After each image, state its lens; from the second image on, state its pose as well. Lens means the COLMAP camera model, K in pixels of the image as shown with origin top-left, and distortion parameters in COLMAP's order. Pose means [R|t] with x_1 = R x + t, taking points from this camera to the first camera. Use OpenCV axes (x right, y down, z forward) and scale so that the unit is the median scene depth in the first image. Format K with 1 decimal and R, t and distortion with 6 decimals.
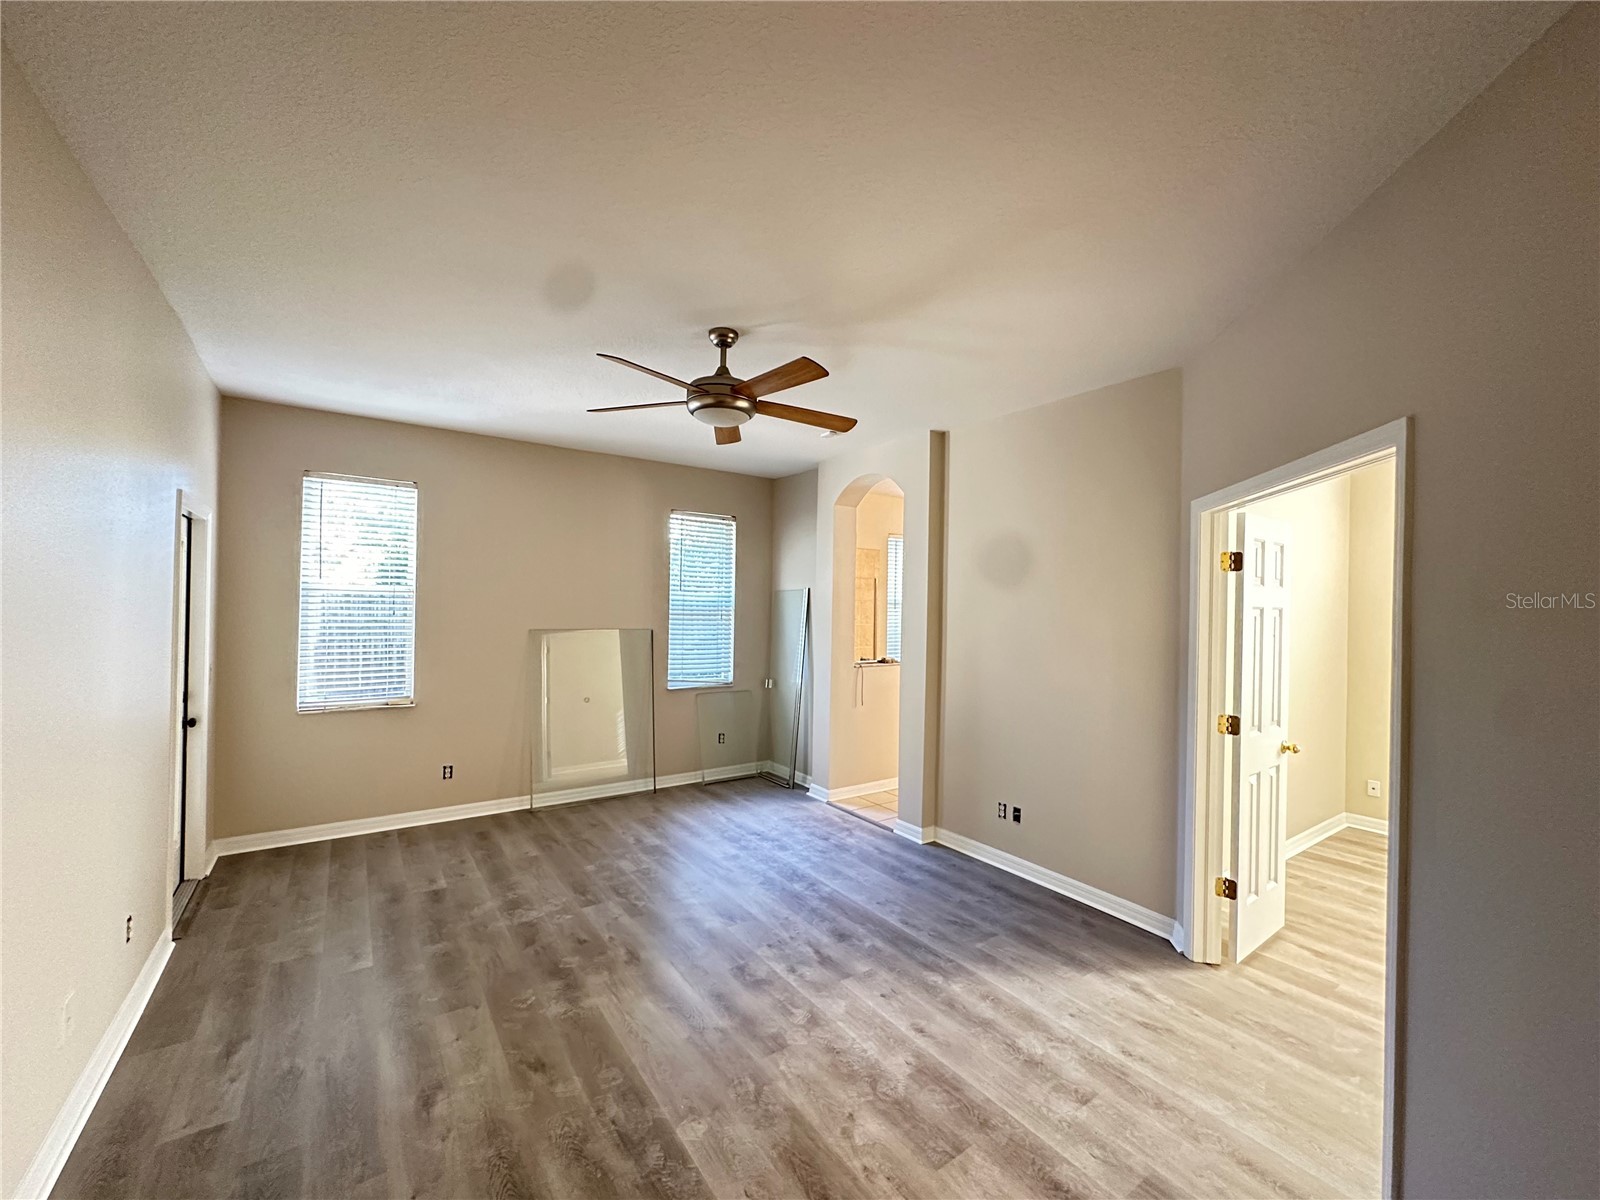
lens RADIAL K [[637.6, 0, 797.7], [0, 637.6, 599.7], [0, 0, 1]] dist [-0.007109, 0.001105]
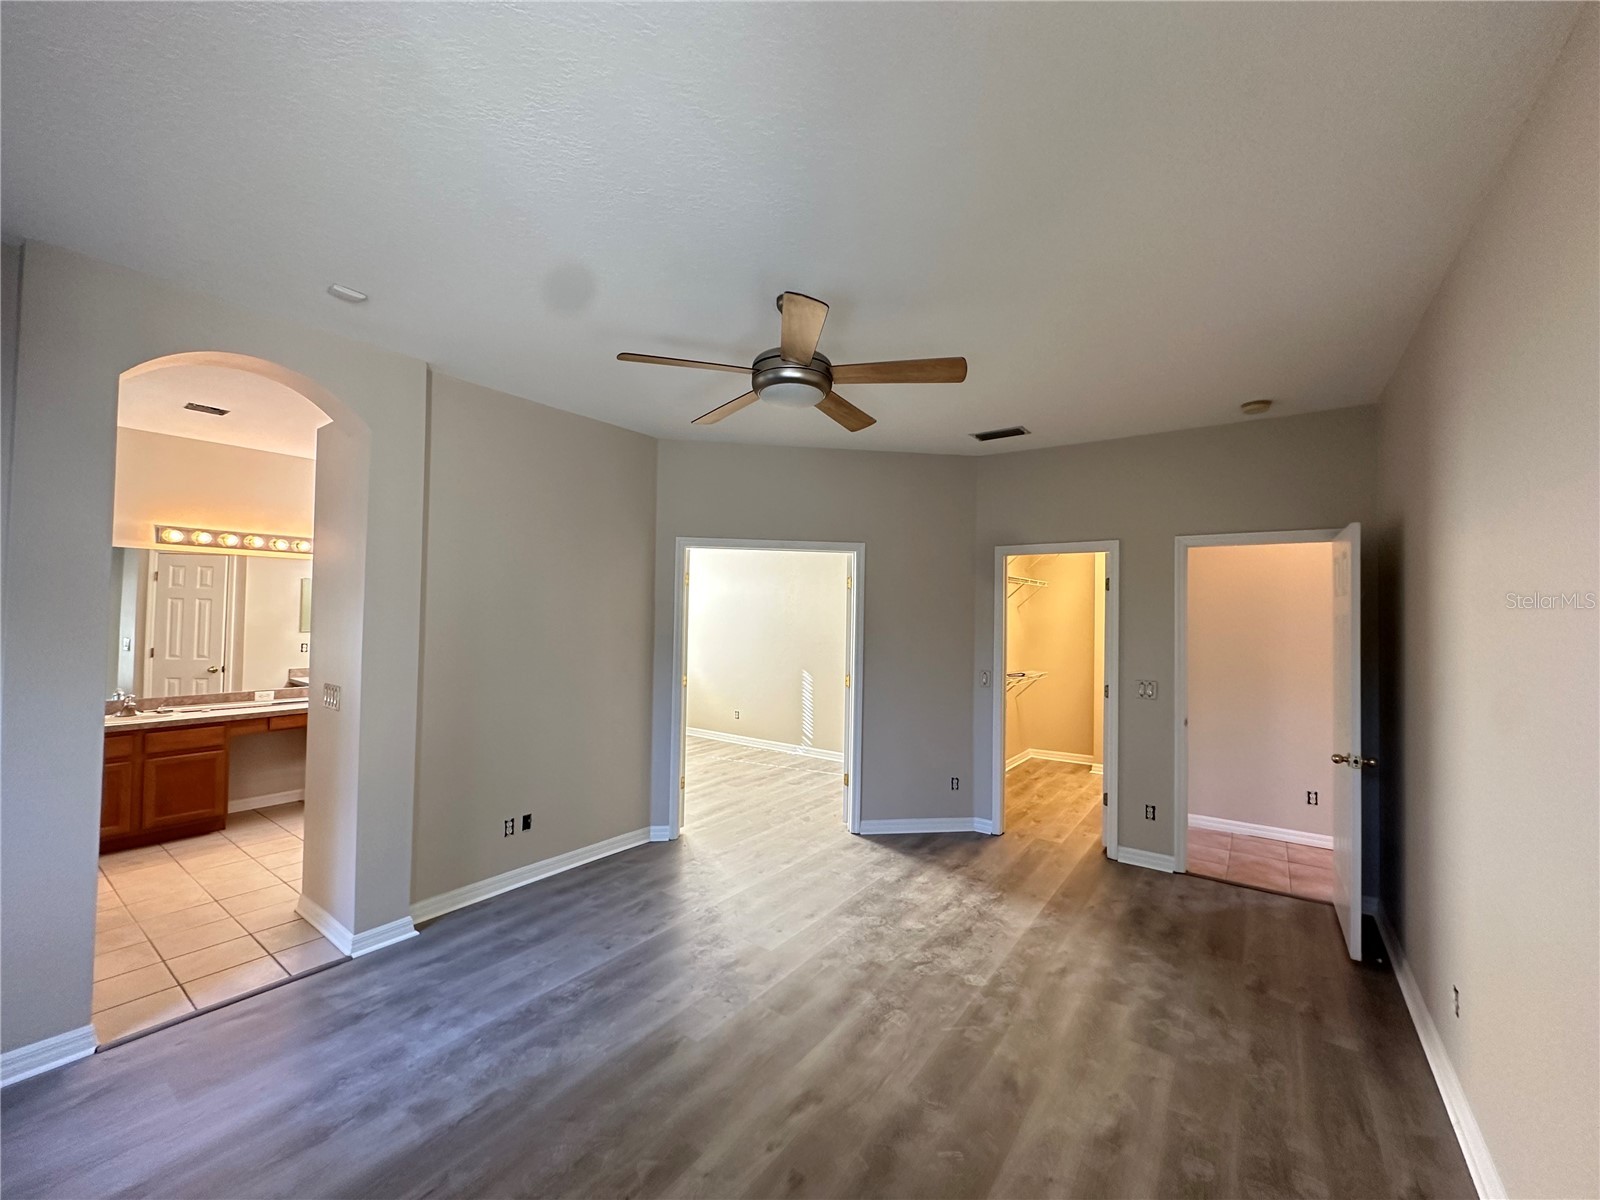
lens RADIAL K [[637.6, 0, 803.8], [0, 637.6, 603.9], [0, 0, 1]] dist [-0.007109, 0.001105]
pose [[-0.329241, -0.009173, 0.944201, -0.972007], [-0.031292, 0.999510, -0.001201, -0.003172], [-0.943727, -0.029941, -0.329367, 1.304154]]
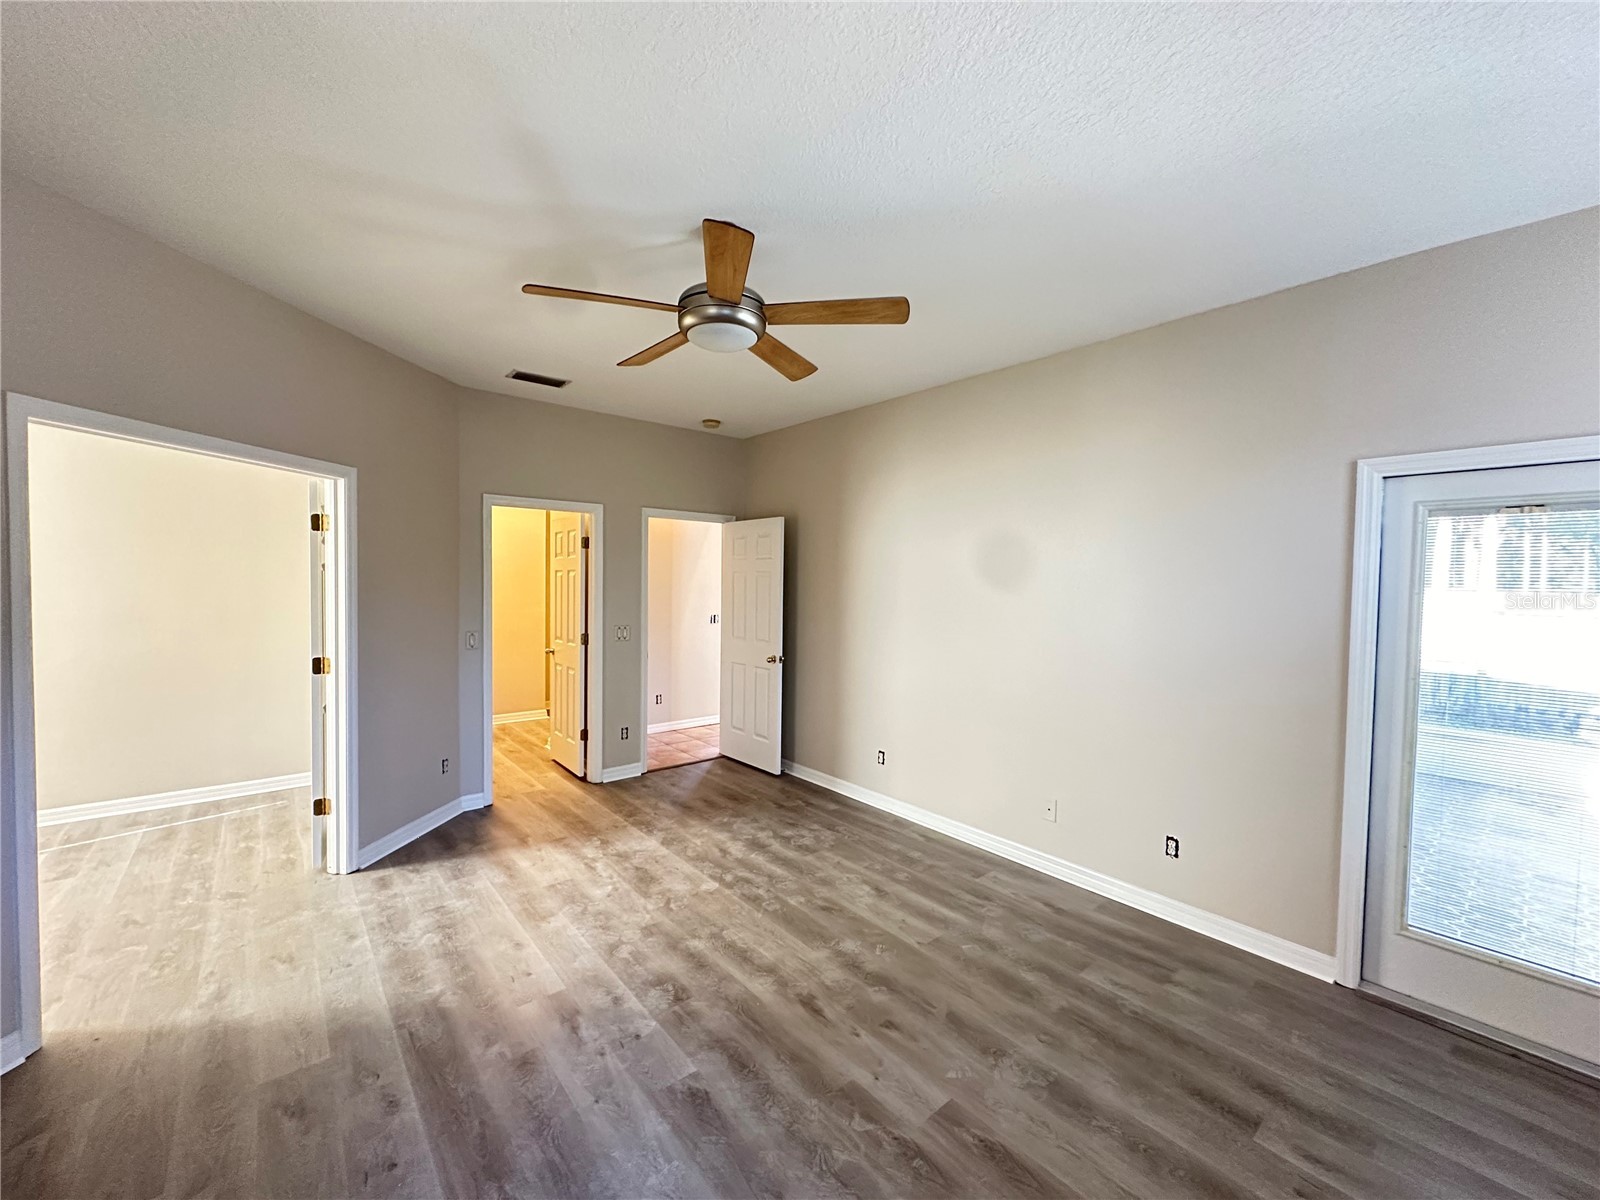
lens RADIAL K [[637.6, 0, 797.2], [0, 637.6, 599.8], [0, 0, 1]] dist [-0.007109, 0.001105]
pose [[-0.995874, -0.031176, -0.085219, -0.161306], [-0.033220, 0.999191, 0.022666, 0.020996], [0.084443, 0.025403, -0.996104, 1.871227]]
